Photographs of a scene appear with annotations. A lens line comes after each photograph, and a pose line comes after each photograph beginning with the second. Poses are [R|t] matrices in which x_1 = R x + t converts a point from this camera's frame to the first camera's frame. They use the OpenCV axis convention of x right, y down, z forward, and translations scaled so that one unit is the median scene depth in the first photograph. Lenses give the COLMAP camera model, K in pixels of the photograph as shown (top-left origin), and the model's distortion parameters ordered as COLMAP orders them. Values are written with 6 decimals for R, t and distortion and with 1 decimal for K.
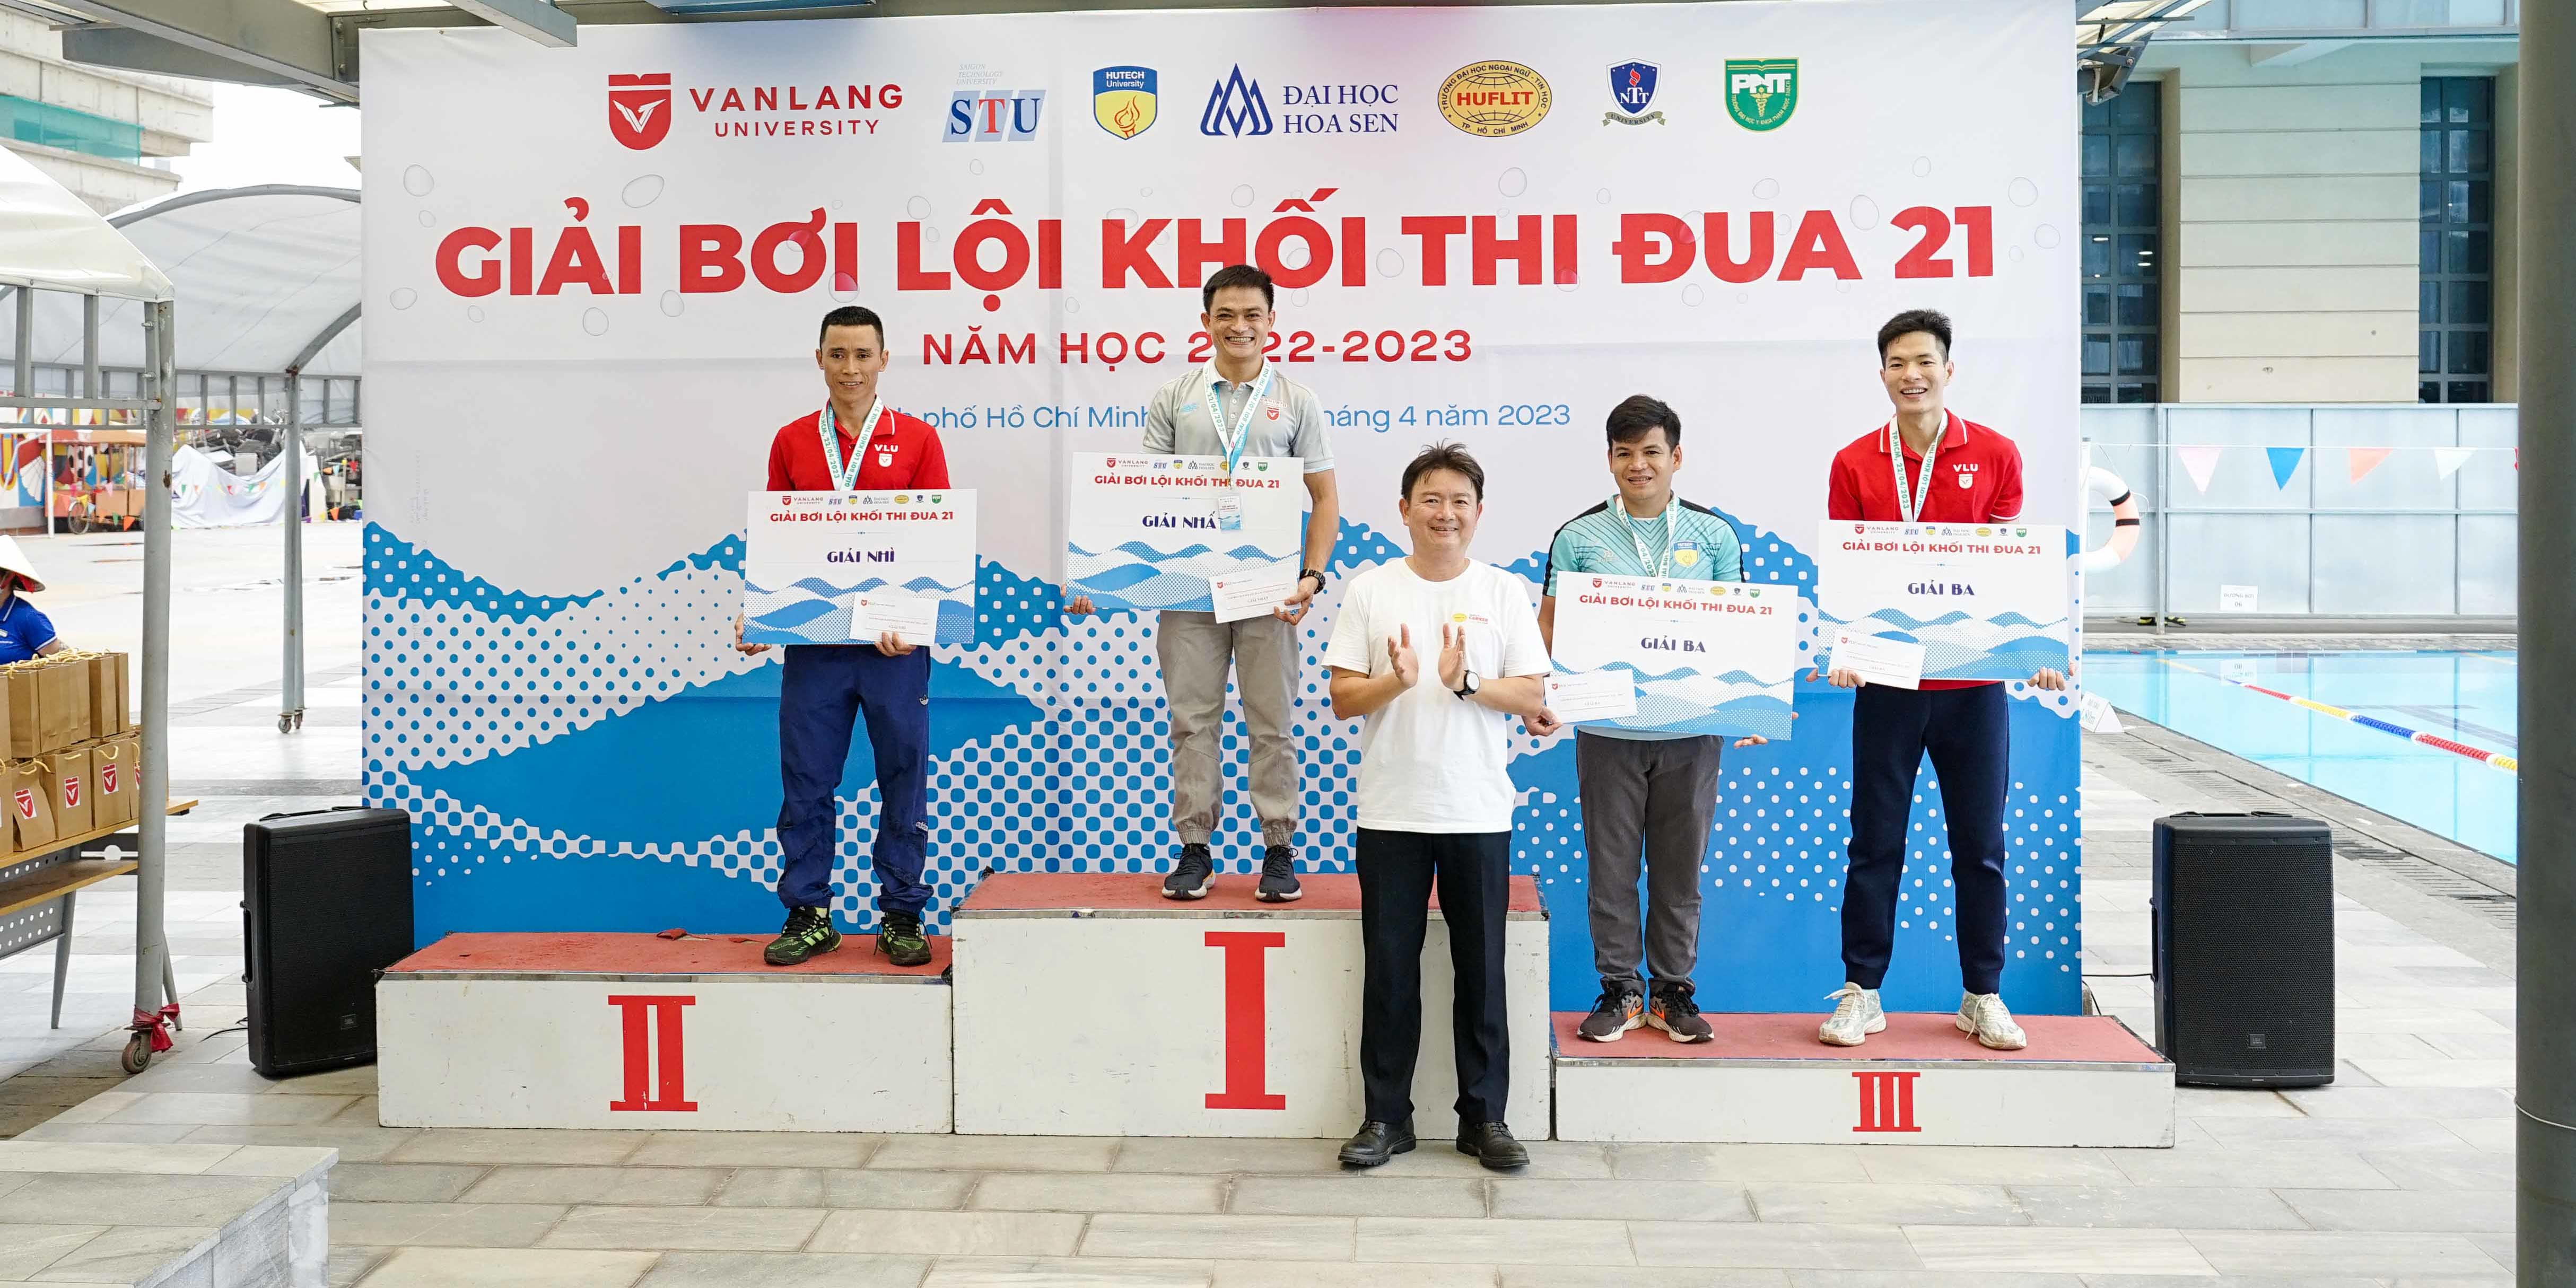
lens RADIAL K [[2515.8, 0, 1214.6], [0, 2515.8, 478.4], [0, 0, 1]] dist [0.011619, 0.000000]
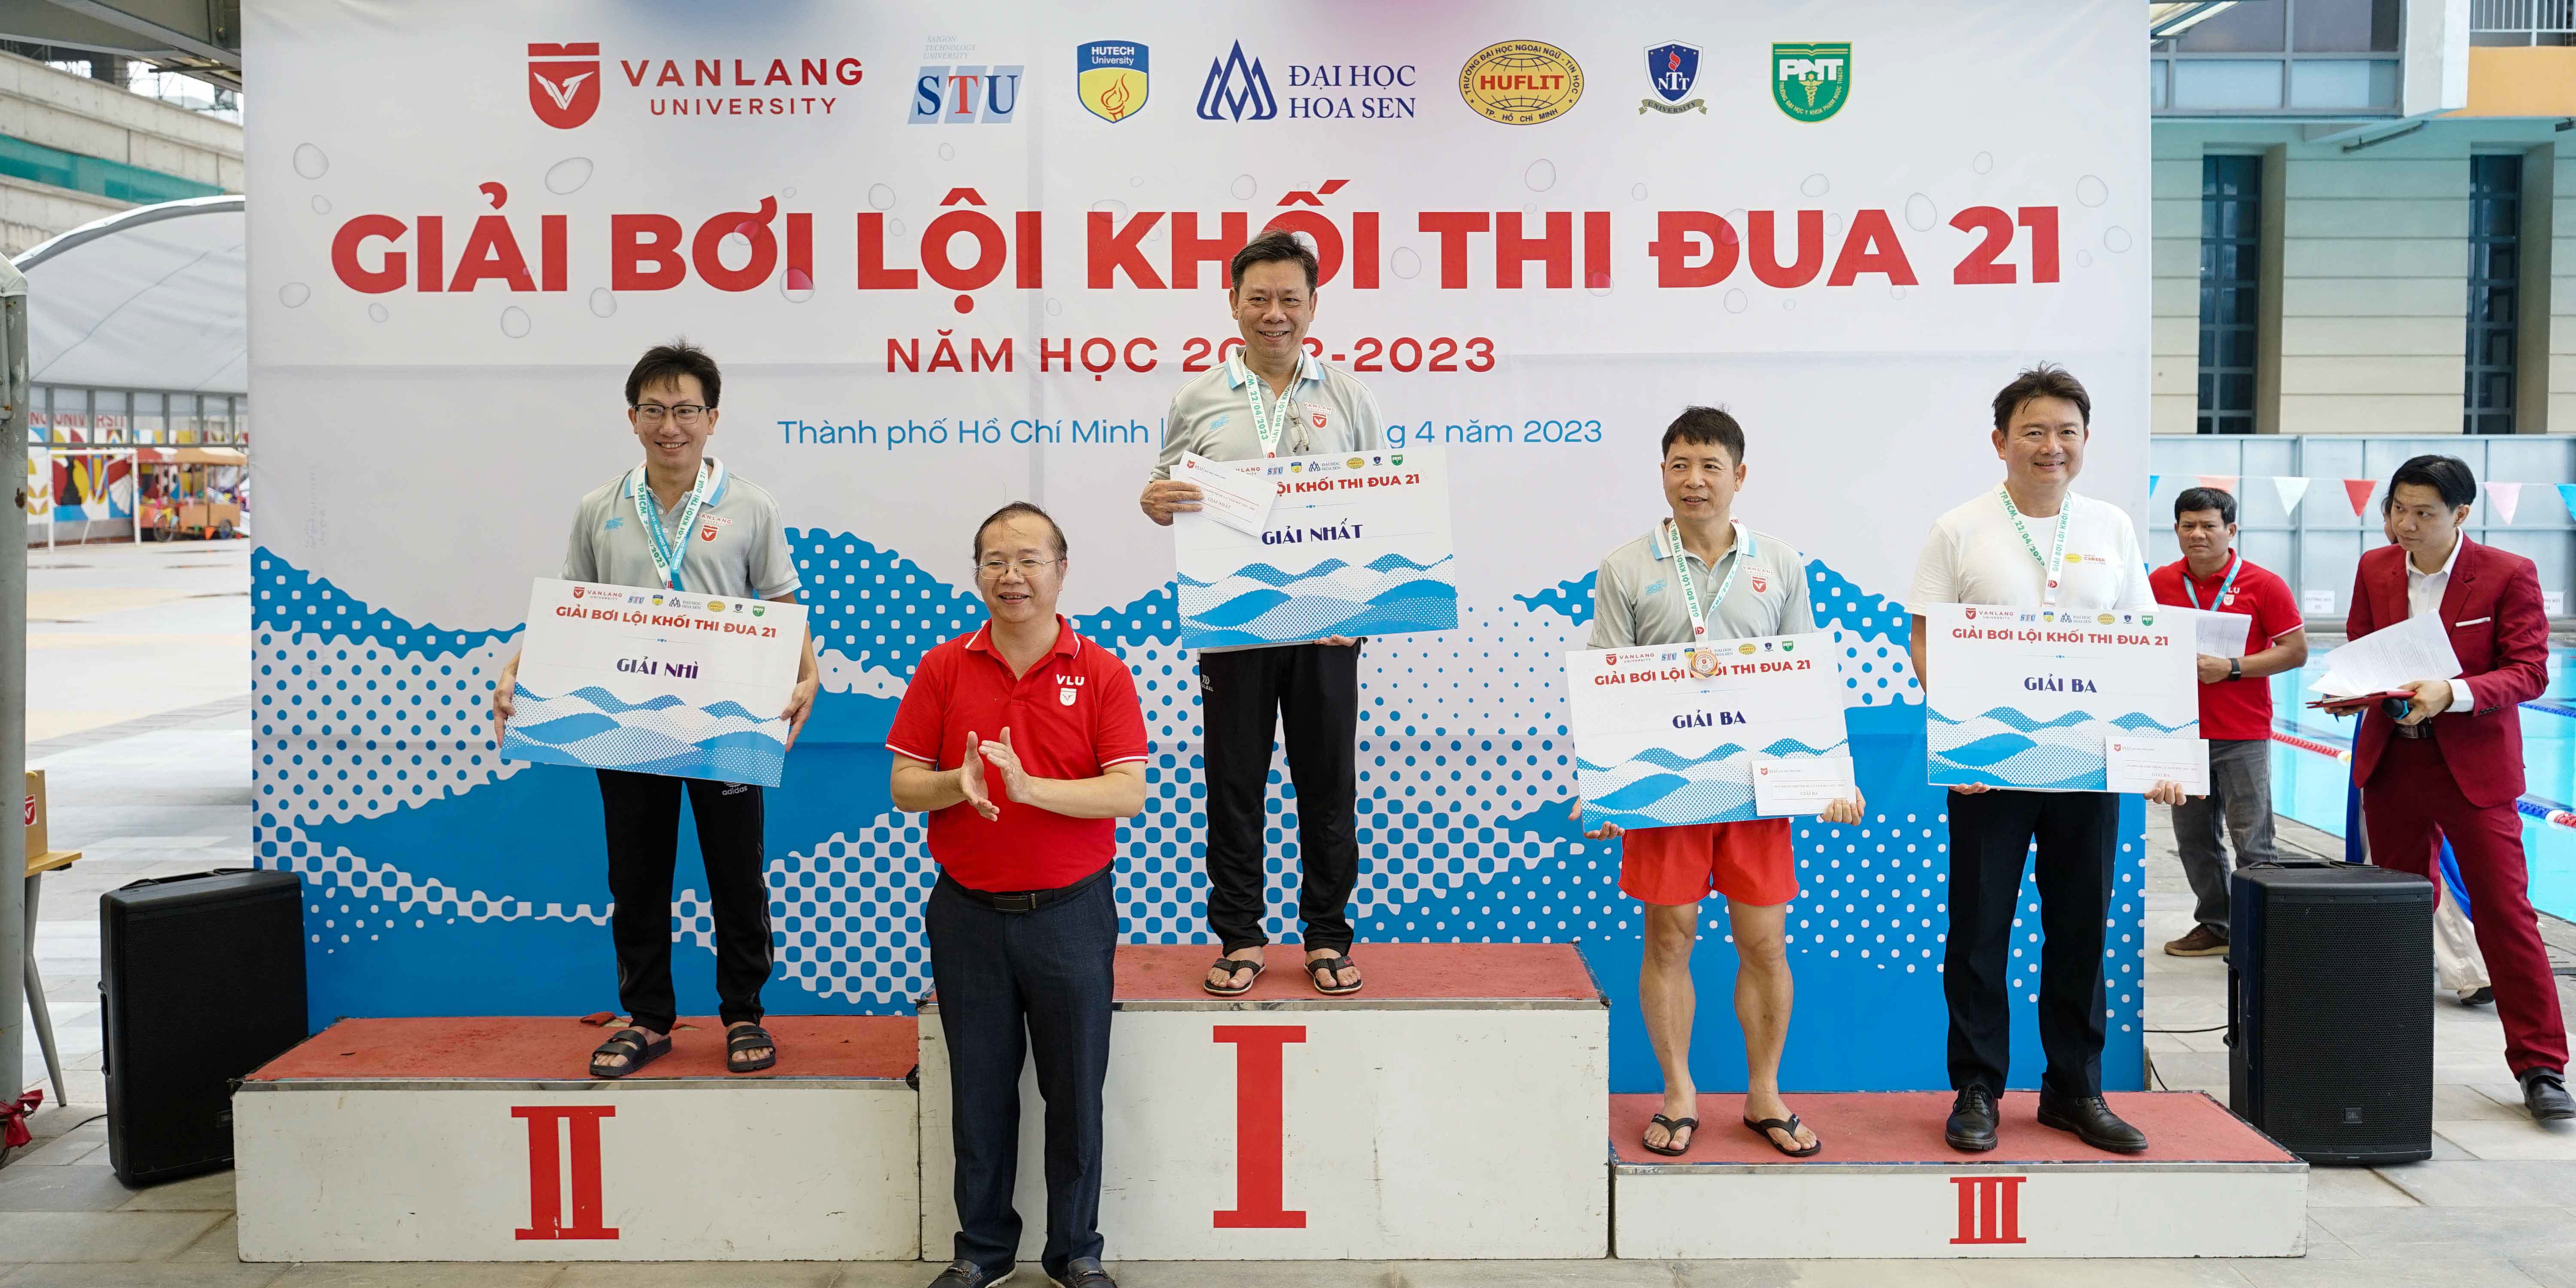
lens RADIAL K [[2103.7, 0, 1289.6], [0, 2103.7, 553.2], [0, 0, 1]] dist [0.011732, -0.026123]
pose [[0.997777, 0.000291, 0.066638, -0.022719], [-0.002160, 0.999606, 0.027970, -0.002159], [-0.066603, -0.028051, 0.997385, 0.240581]]
